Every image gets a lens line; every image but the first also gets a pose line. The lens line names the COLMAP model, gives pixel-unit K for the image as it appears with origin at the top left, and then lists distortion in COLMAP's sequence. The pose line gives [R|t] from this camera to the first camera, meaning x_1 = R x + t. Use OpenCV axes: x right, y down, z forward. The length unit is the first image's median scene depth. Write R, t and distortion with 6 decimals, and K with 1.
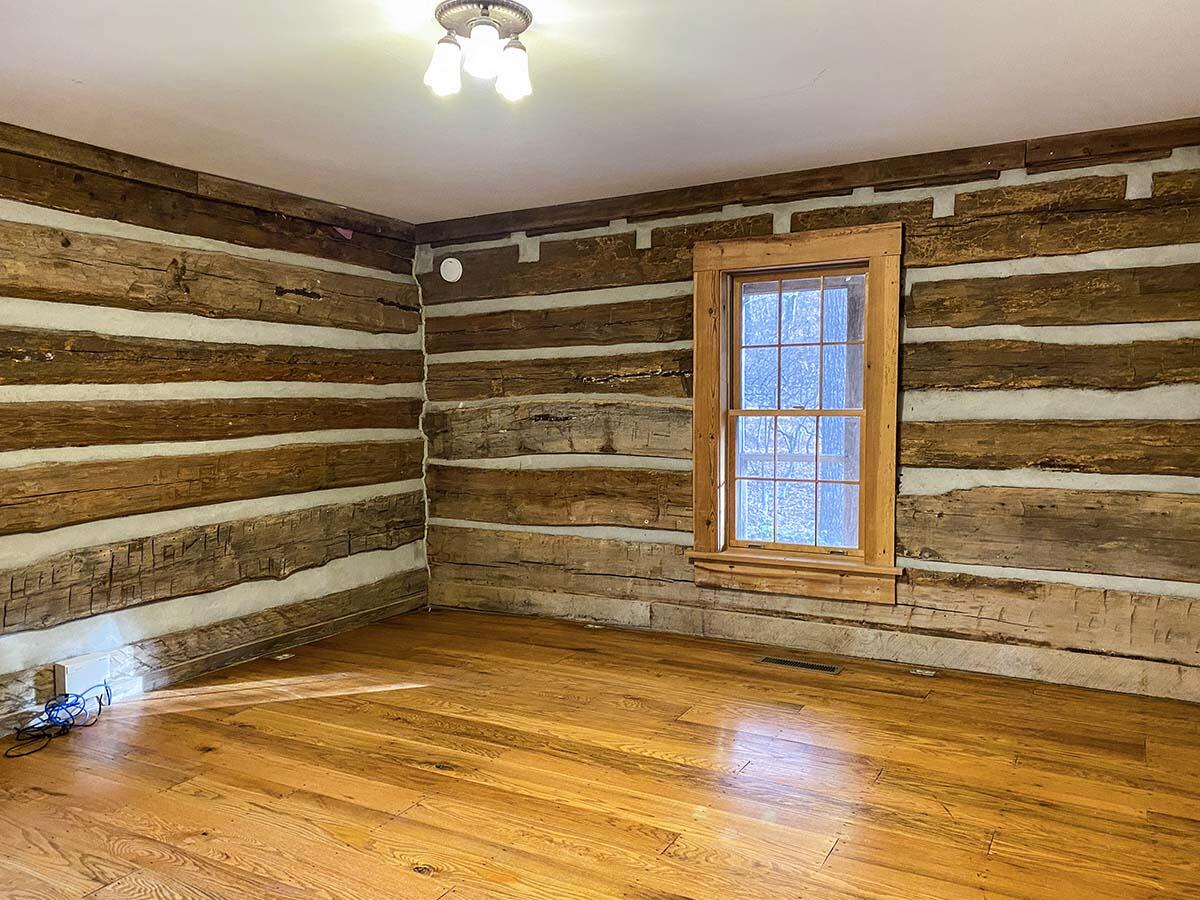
lens RADIAL K [[928.7, 0, 600.0], [0, 928.7, 450.0], [0, 0, 1]] dist [0.003467, 0.002612]
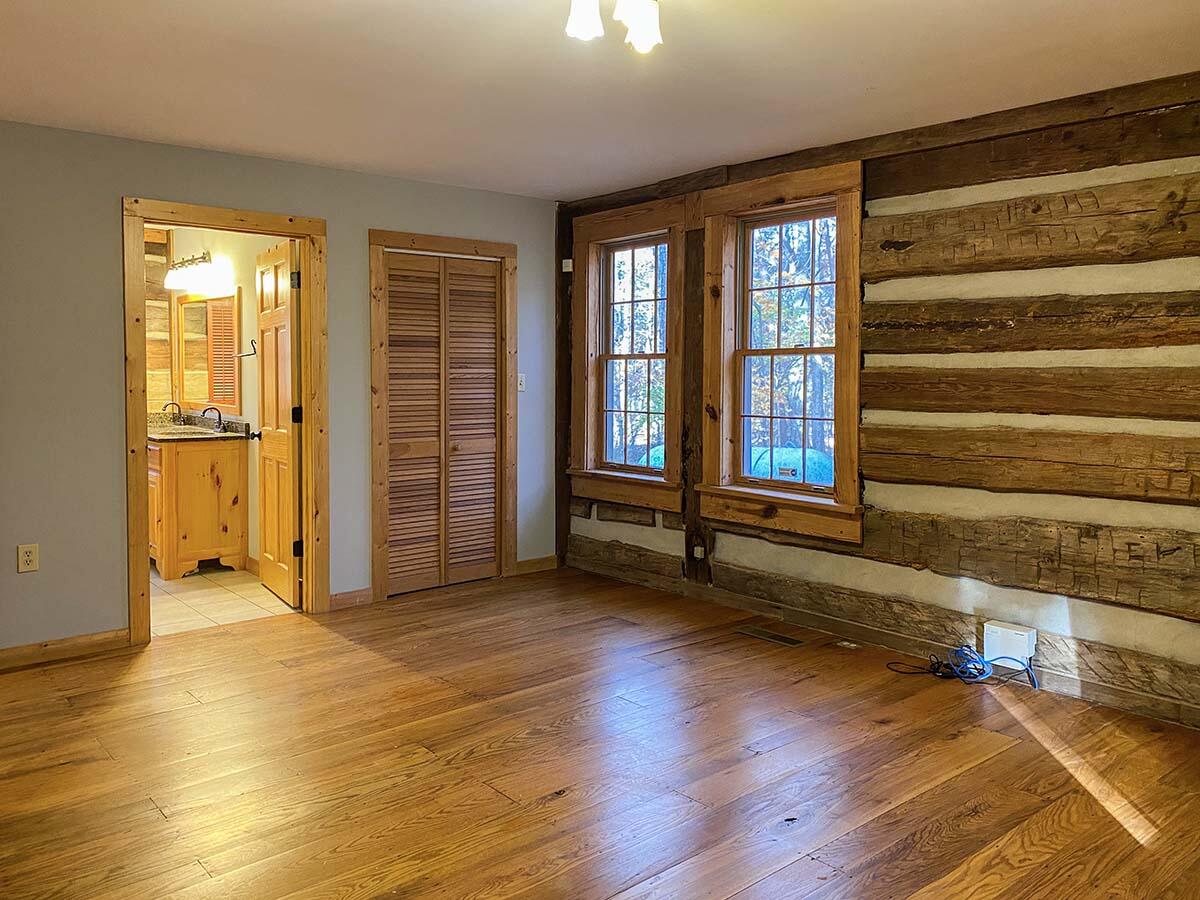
lens RADIAL K [[957.8, 0, 597.1], [0, 957.8, 387.6], [0, 0, 1]] dist [0.046313, -0.063249]
pose [[-0.371547, 0.023382, -0.928120, 0.542210], [-0.055644, 0.997325, 0.047401, -0.052871], [0.926745, 0.069256, -0.369252, 0.927088]]
